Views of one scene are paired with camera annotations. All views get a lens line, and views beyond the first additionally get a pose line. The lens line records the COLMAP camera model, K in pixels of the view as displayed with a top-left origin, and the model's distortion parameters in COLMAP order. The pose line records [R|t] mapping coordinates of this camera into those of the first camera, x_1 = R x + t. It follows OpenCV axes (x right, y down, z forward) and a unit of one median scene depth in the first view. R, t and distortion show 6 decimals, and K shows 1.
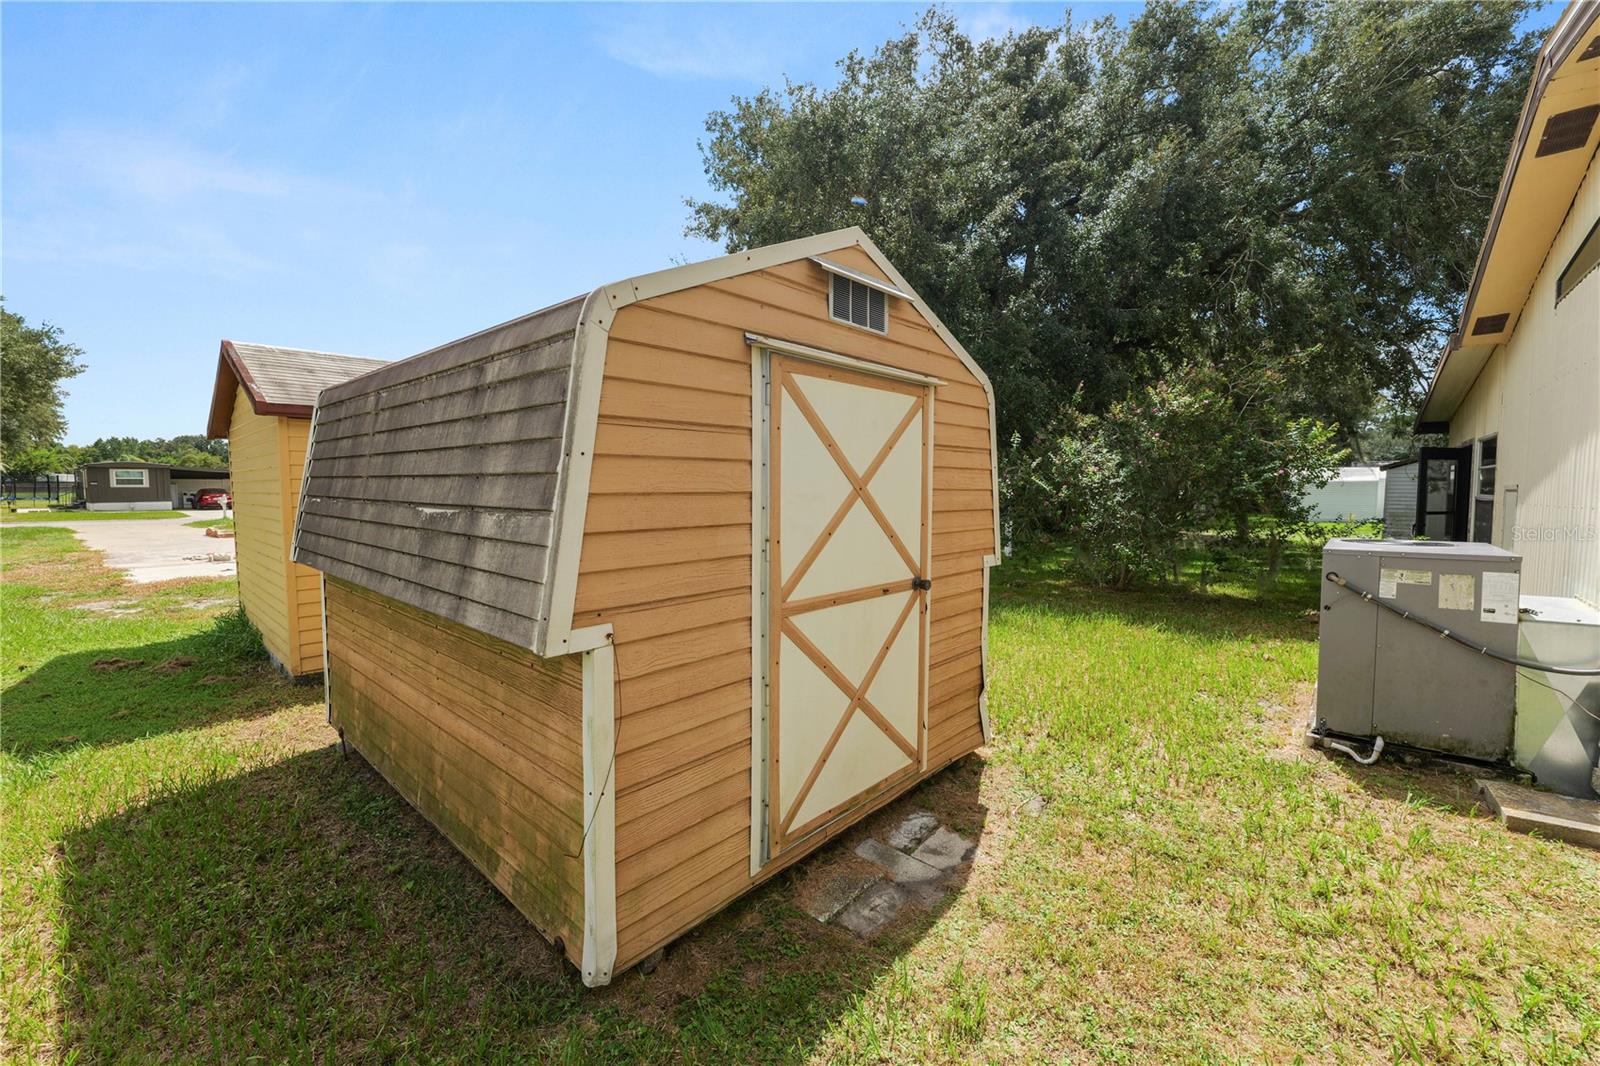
lens RADIAL K [[650.7, 0, 798.9], [0, 650.7, 528.3], [0, 0, 1]] dist [-0.013986, 0.001333]
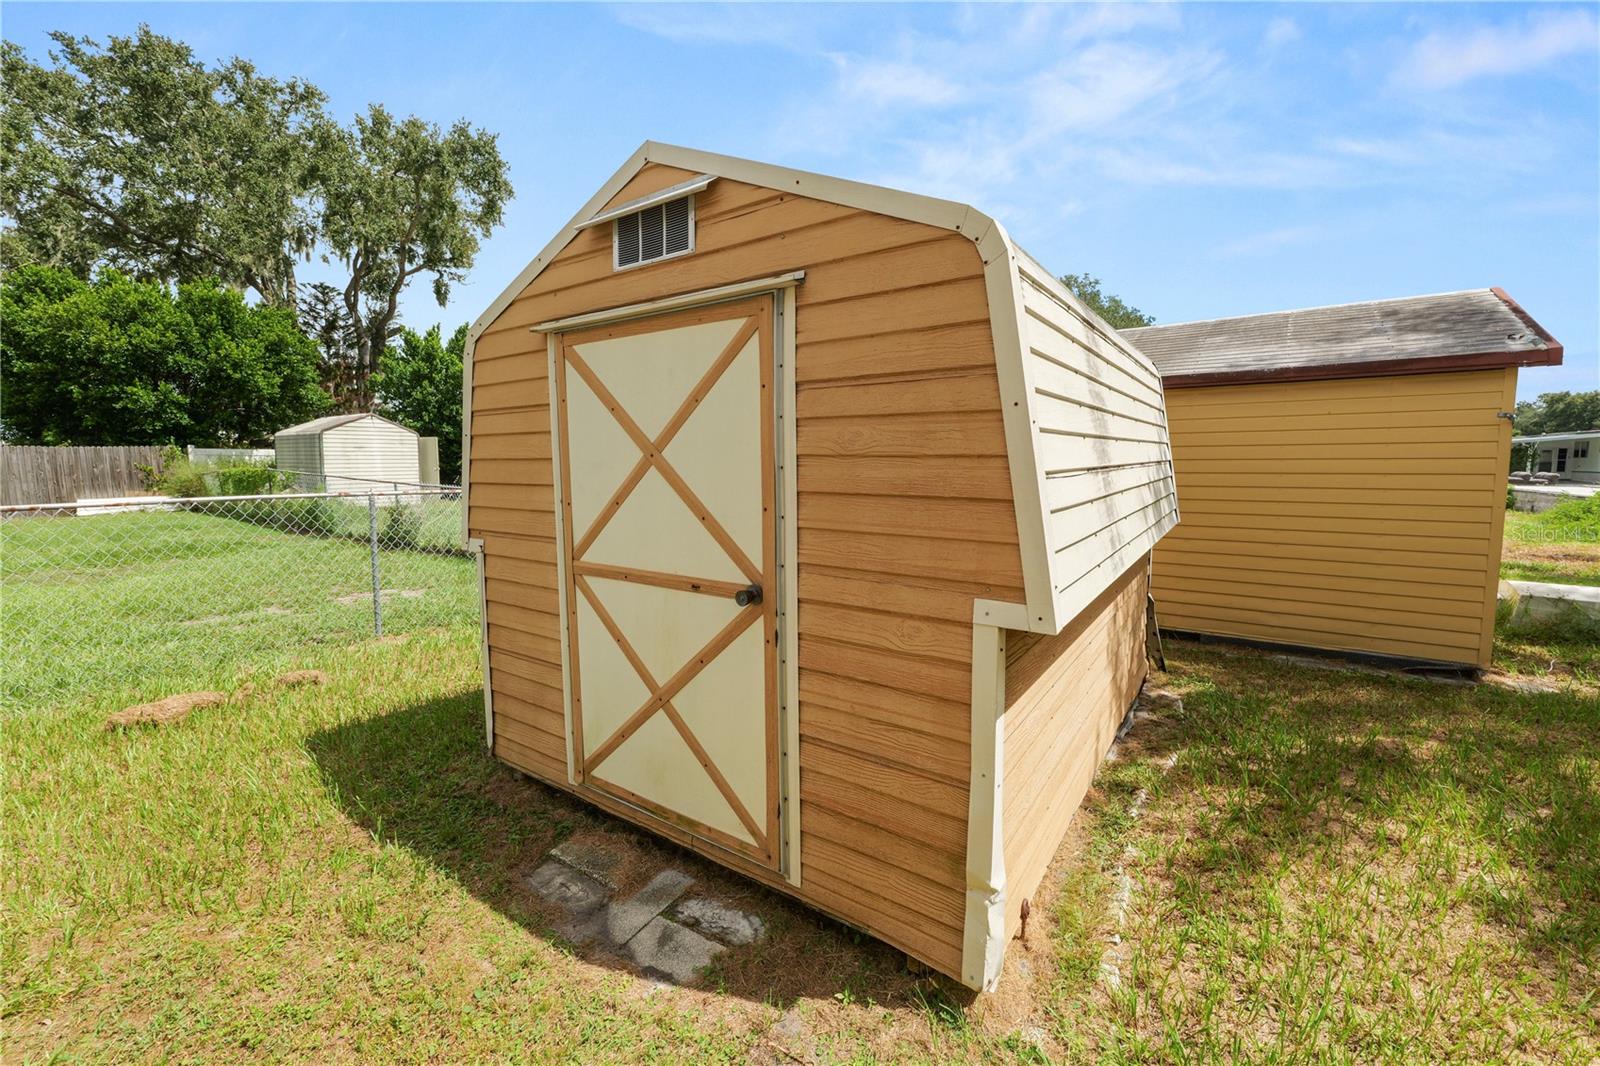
lens RADIAL K [[650.7, 0, 798.9], [0, 650.7, 528.3], [0, 0, 1]] dist [-0.013986, 0.001333]
pose [[0.123186, 0.104589, -0.986857, 0.967932], [-0.062700, 0.993264, 0.097441, -0.060736], [0.990401, 0.049872, 0.128914, 1.085717]]
